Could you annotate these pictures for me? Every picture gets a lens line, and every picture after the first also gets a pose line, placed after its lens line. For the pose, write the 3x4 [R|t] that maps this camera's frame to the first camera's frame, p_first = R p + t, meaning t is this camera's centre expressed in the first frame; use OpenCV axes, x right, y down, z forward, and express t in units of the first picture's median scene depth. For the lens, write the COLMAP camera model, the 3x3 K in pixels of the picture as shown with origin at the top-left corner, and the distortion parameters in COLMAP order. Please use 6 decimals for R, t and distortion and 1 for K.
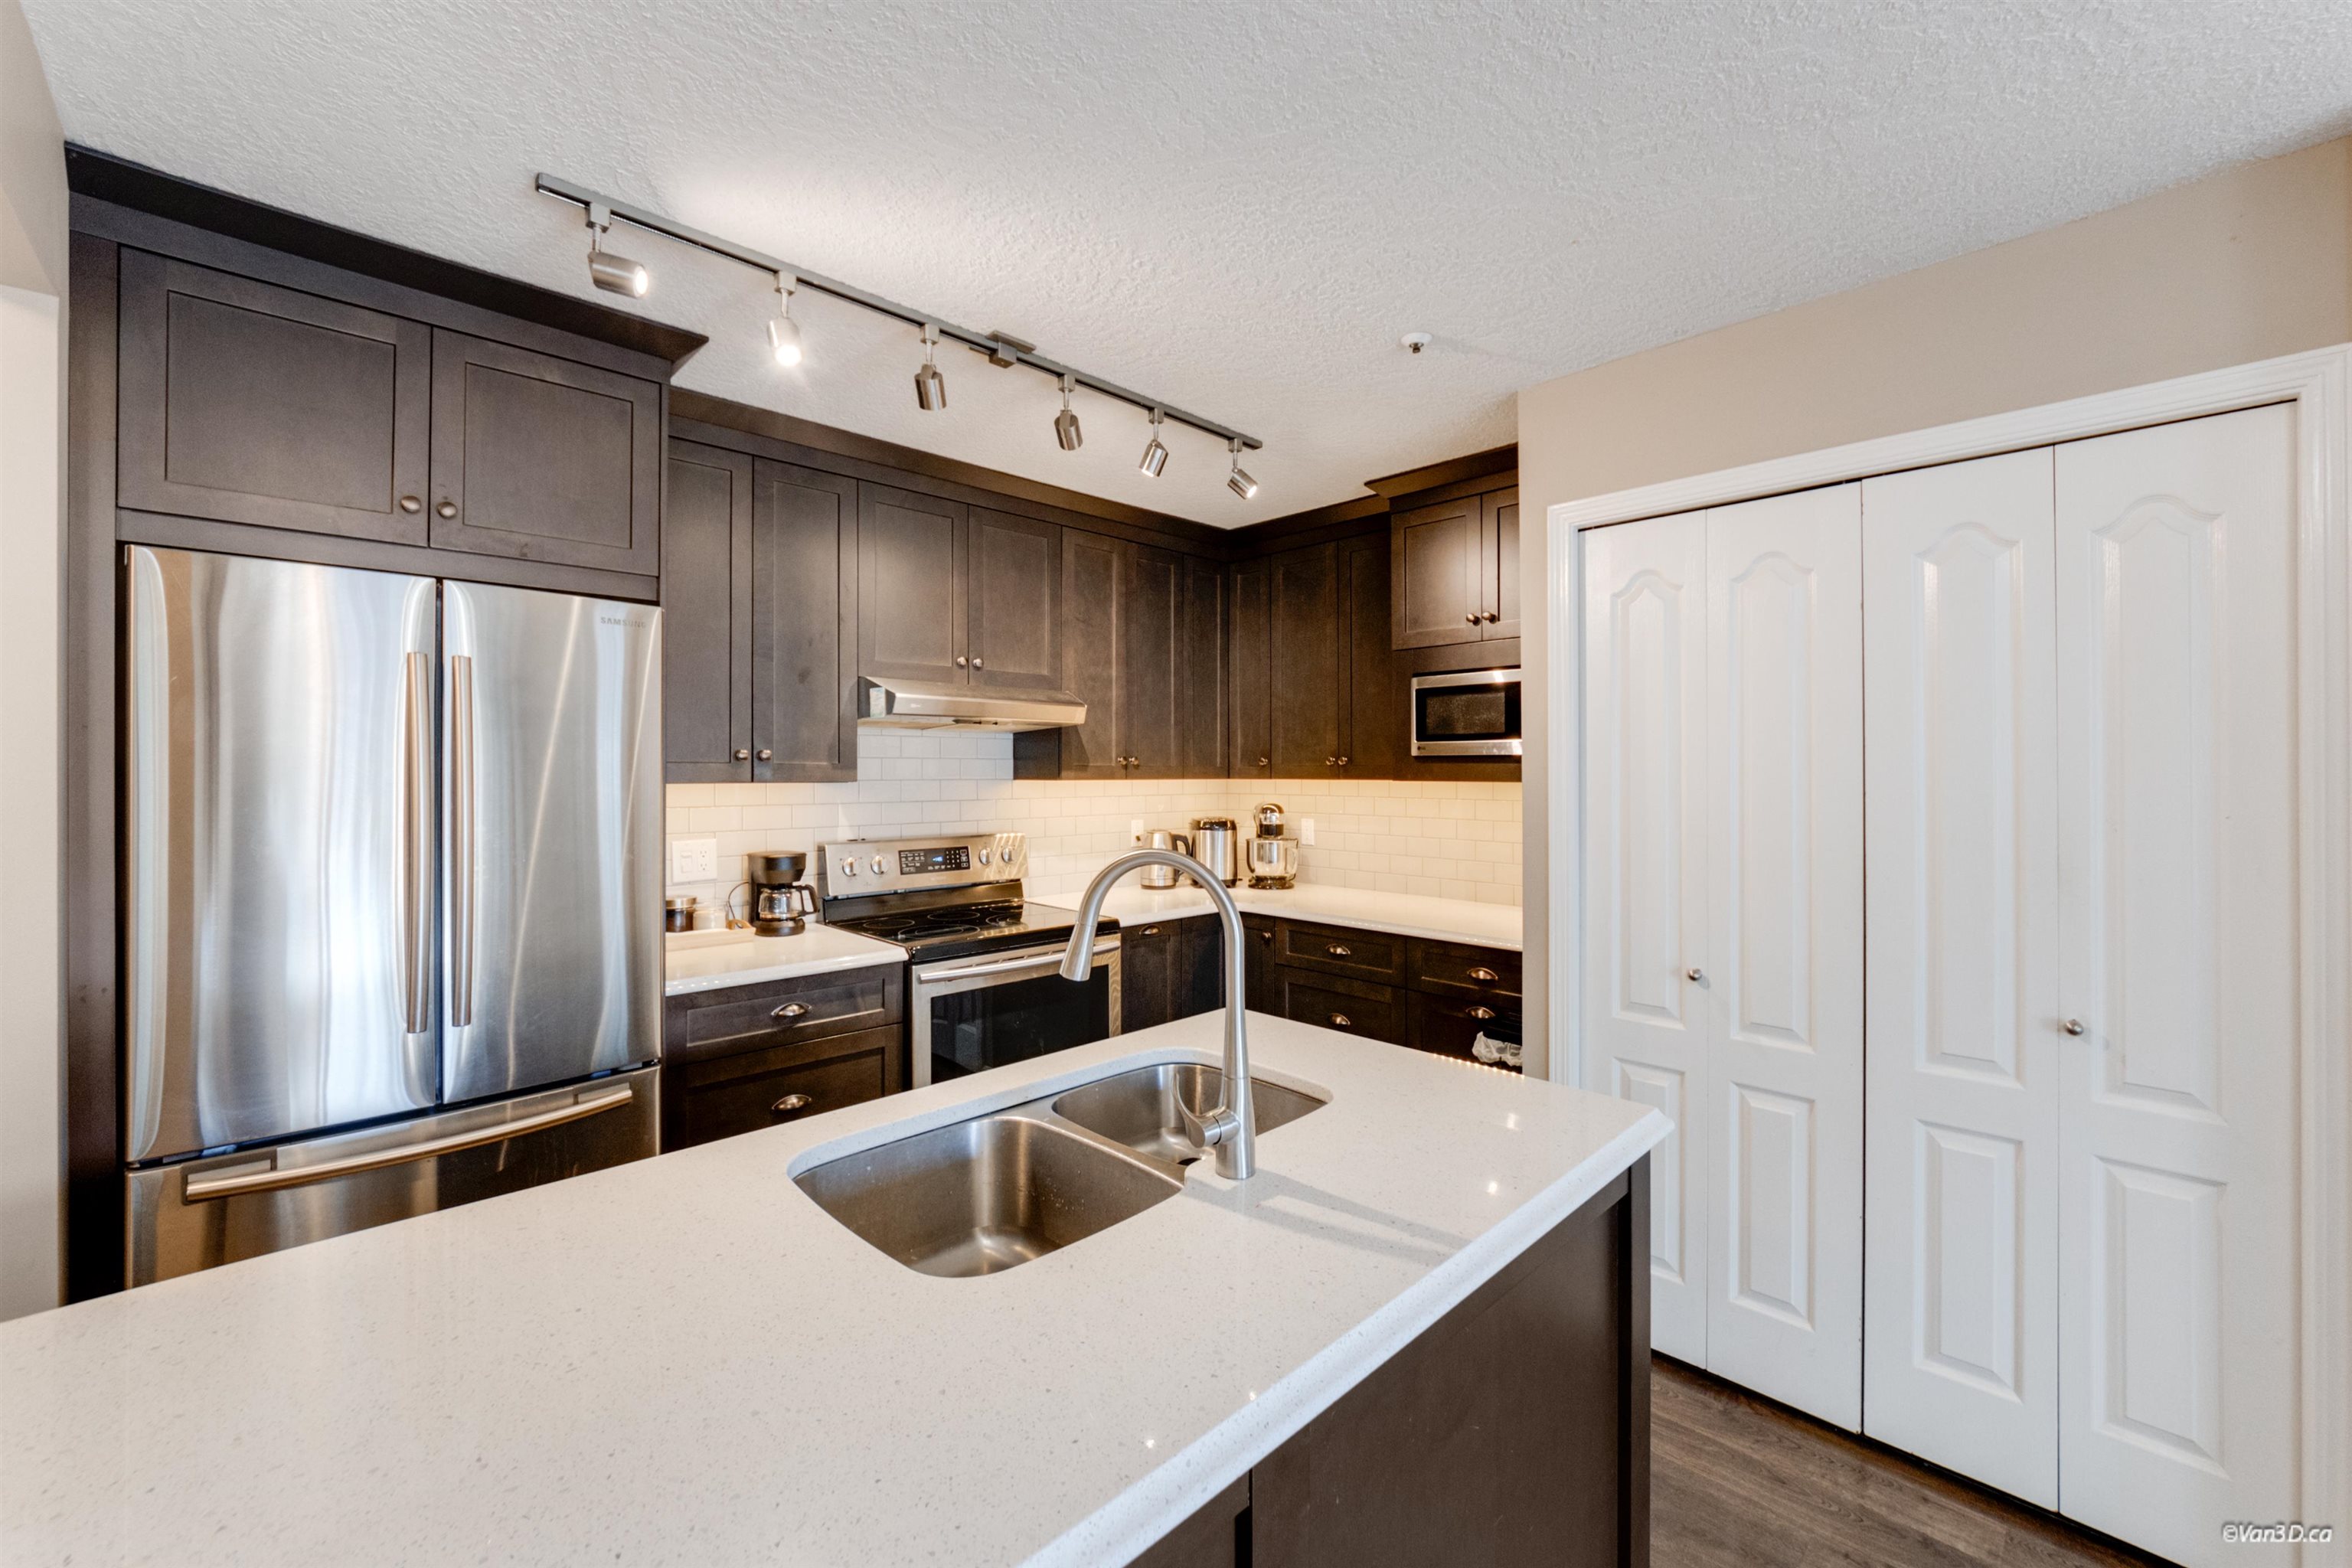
lens RADIAL K [[926.7, 0, 1185.8], [0, 926.7, 769.5], [0, 0, 1]] dist [-0.000686, -0.000111]
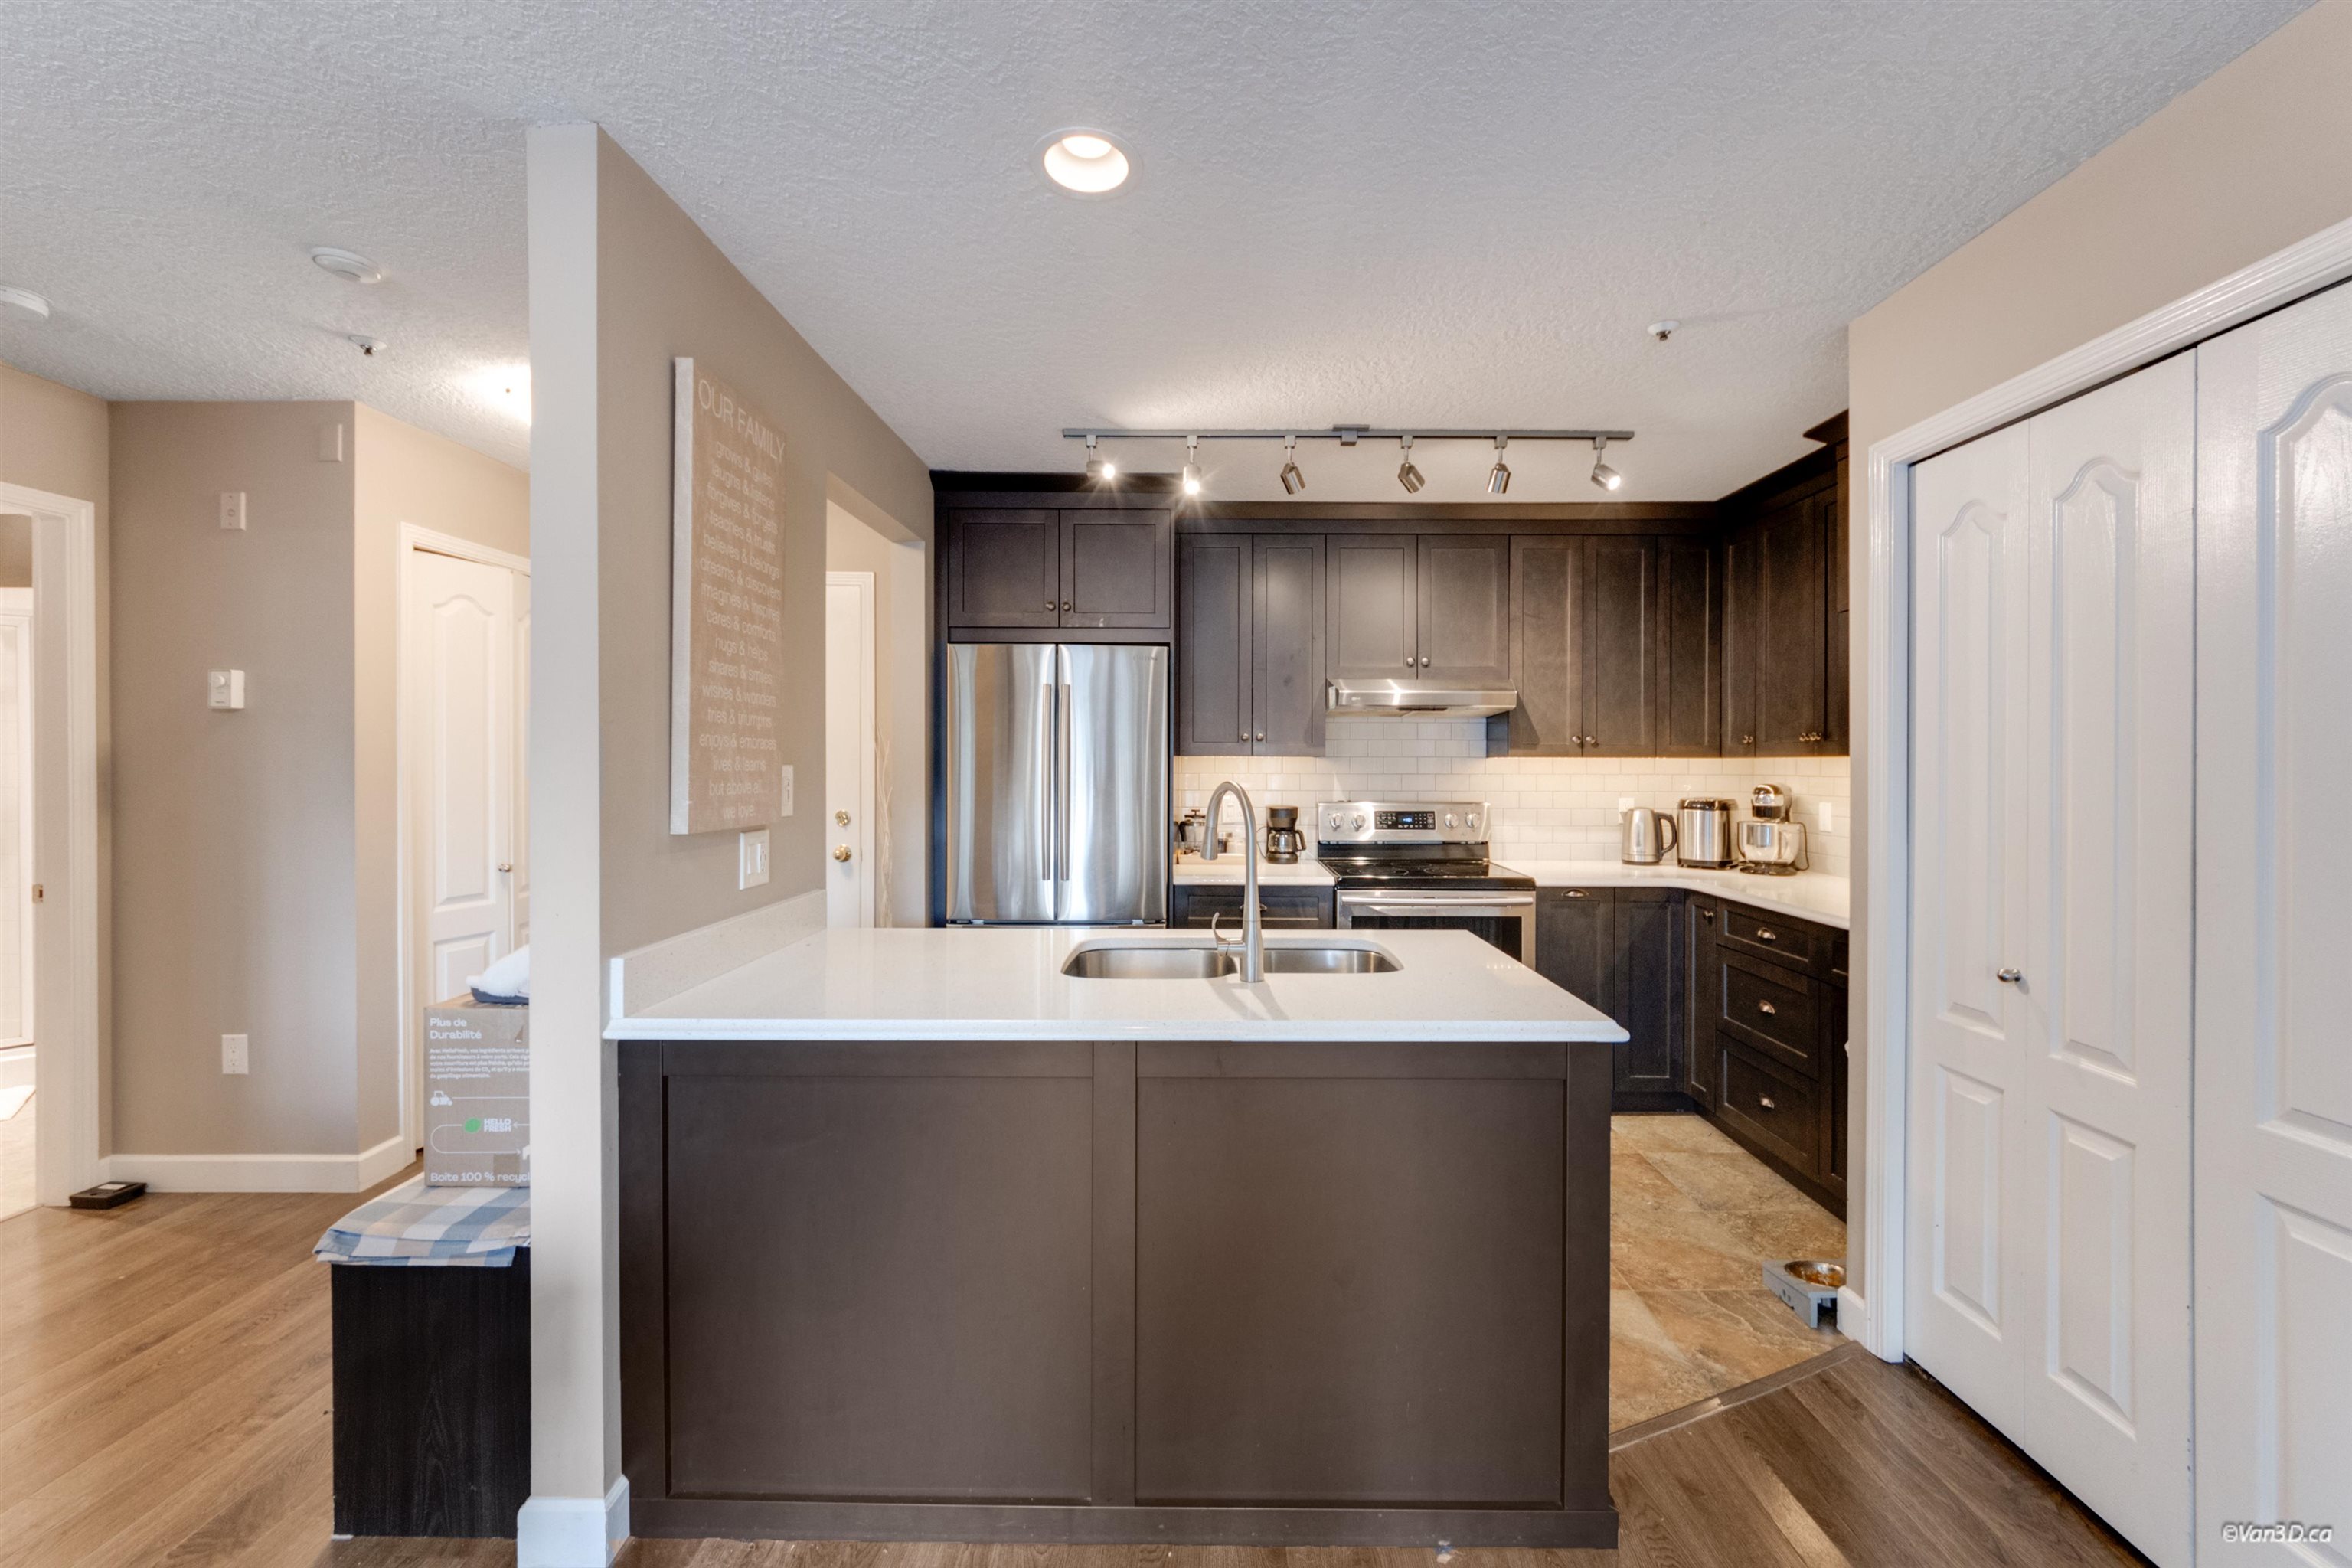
lens RADIAL K [[914.0, 0, 1214.2], [0, 914.0, 767.4], [0, 0, 1]] dist [0.001391, -0.000050]
pose [[0.713839, 0.005923, -0.700285, 0.404243], [-0.004029, 0.999982, 0.004351, 0.021440], [0.700298, -0.000285, 0.713850, -0.064202]]
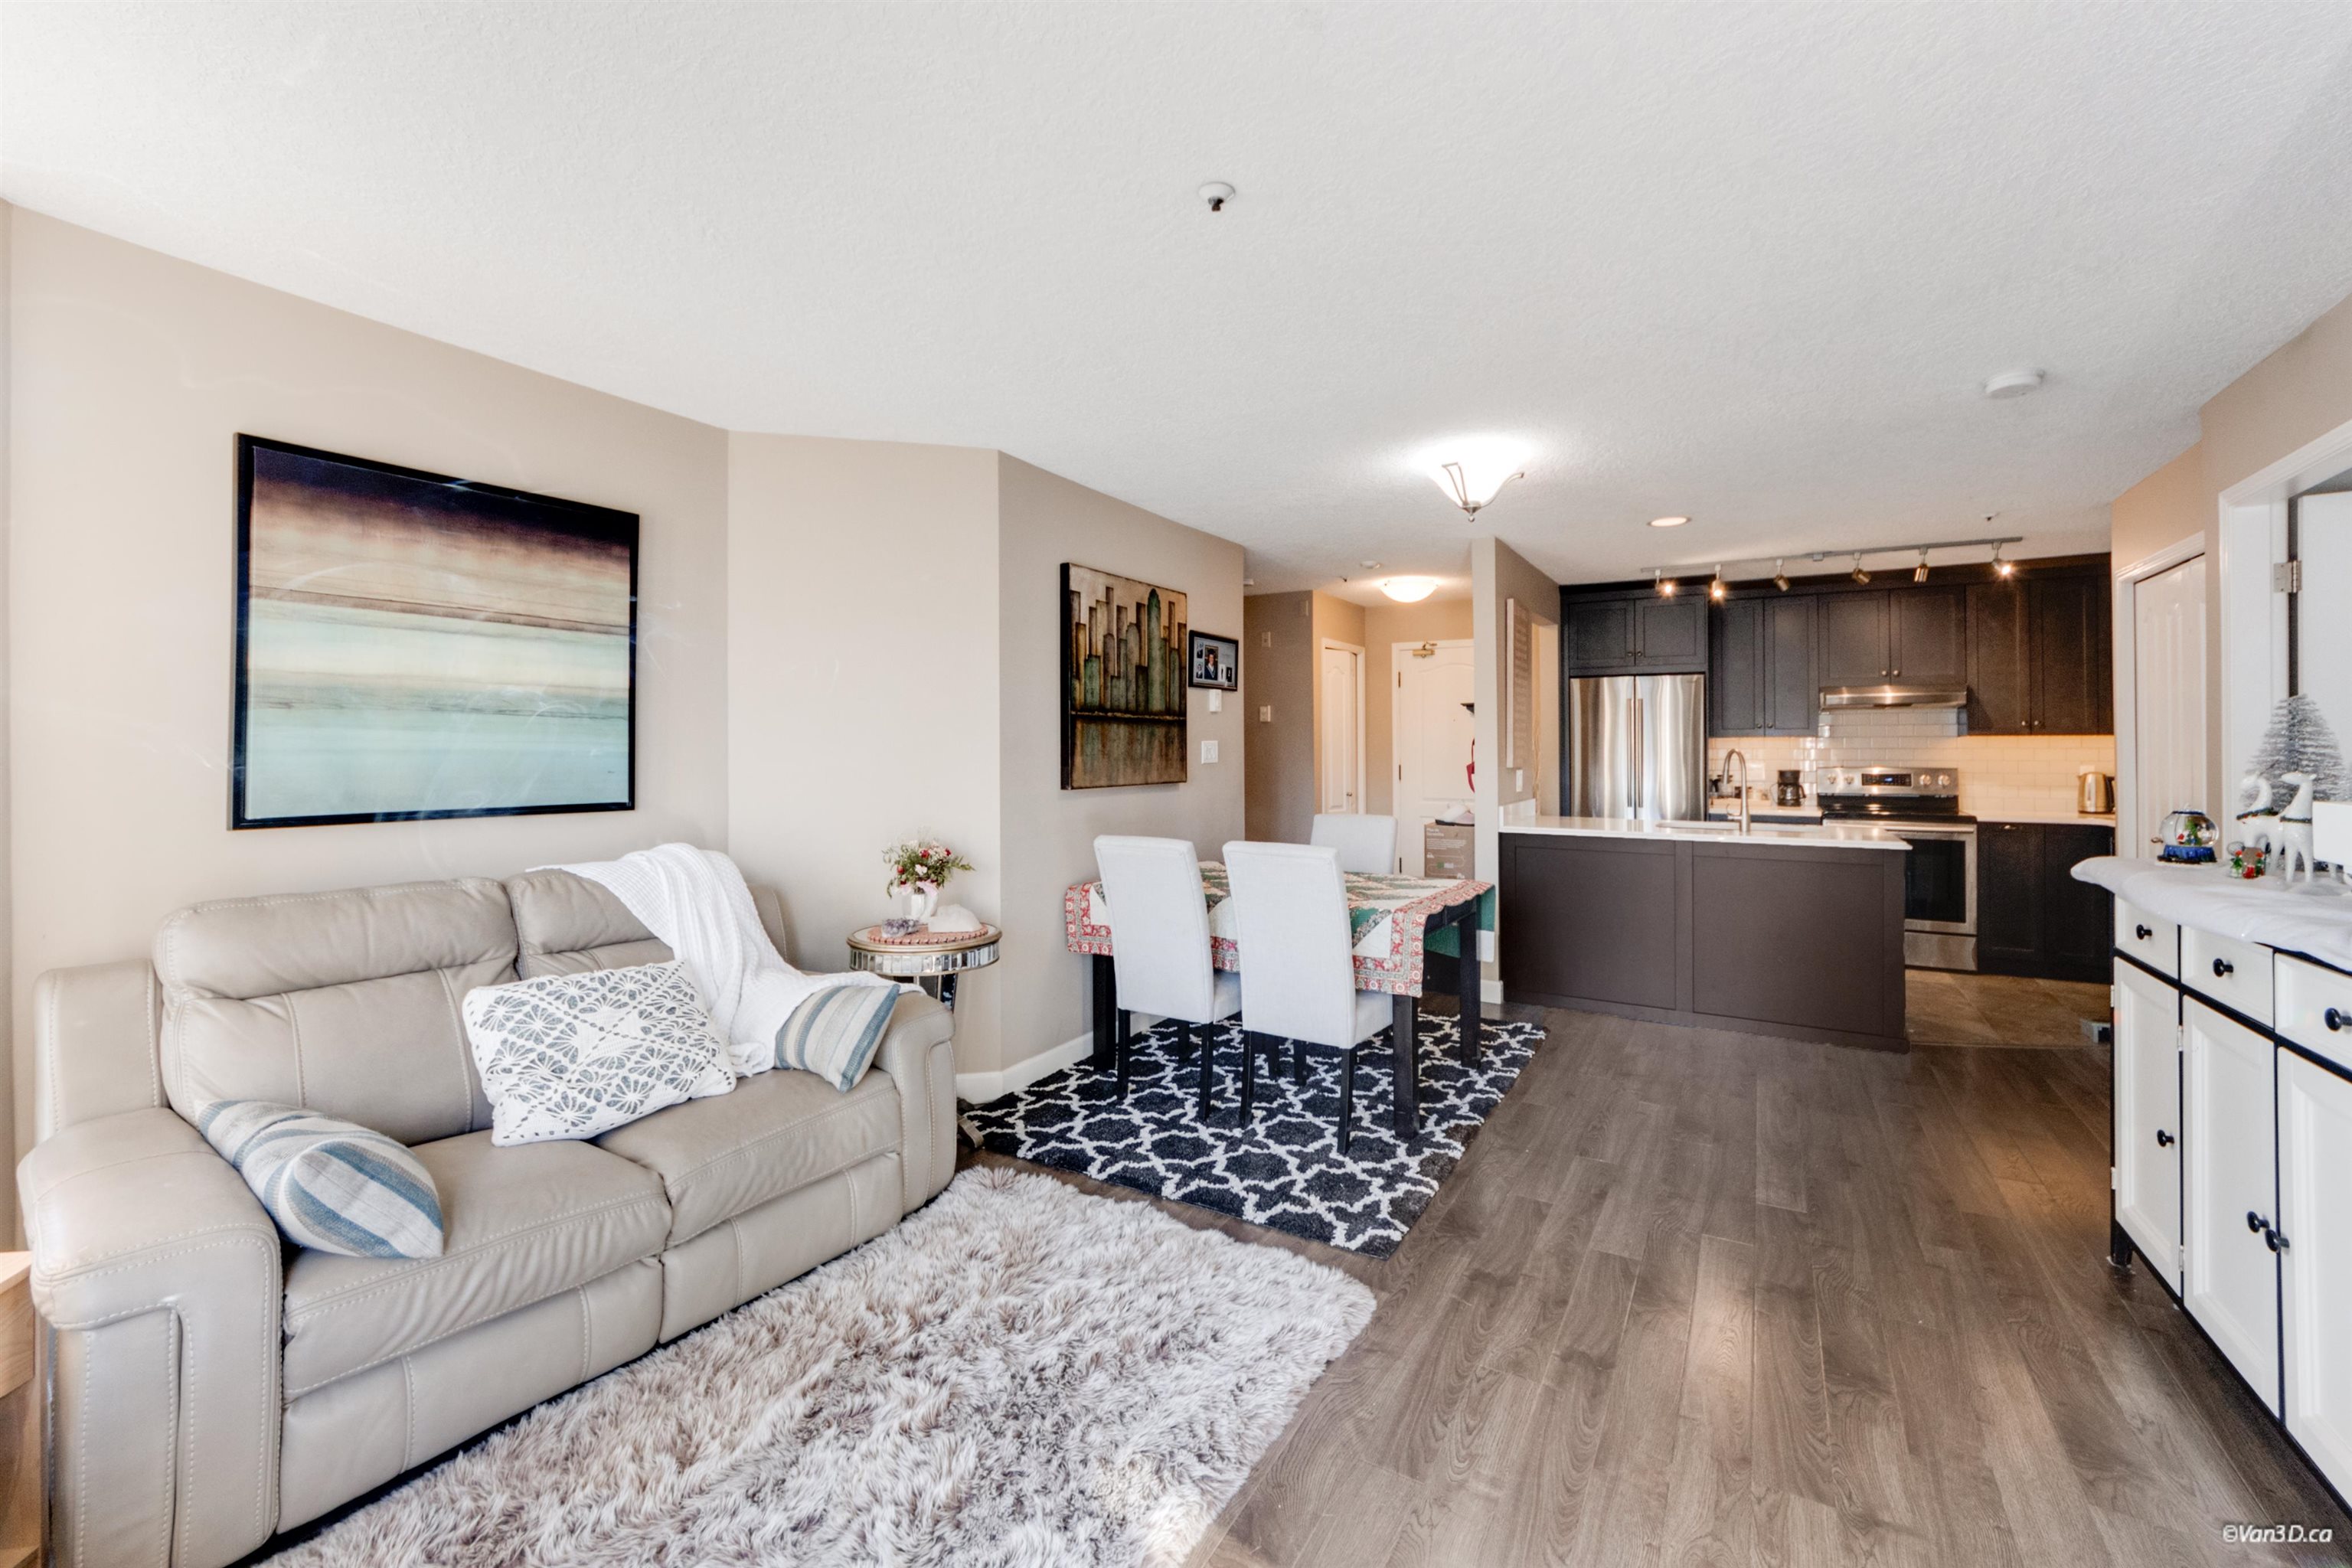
lens RADIAL K [[949.0, 0, 1183.7], [0, 949.0, 740.2], [0, 0, 1]] dist [-0.023196, 0.000058]
pose [[0.236170, -0.003218, -0.971707, 1.186035], [0.001924, 0.999994, -0.002844, 0.021422], [0.971710, -0.001198, 0.236174, -0.781864]]
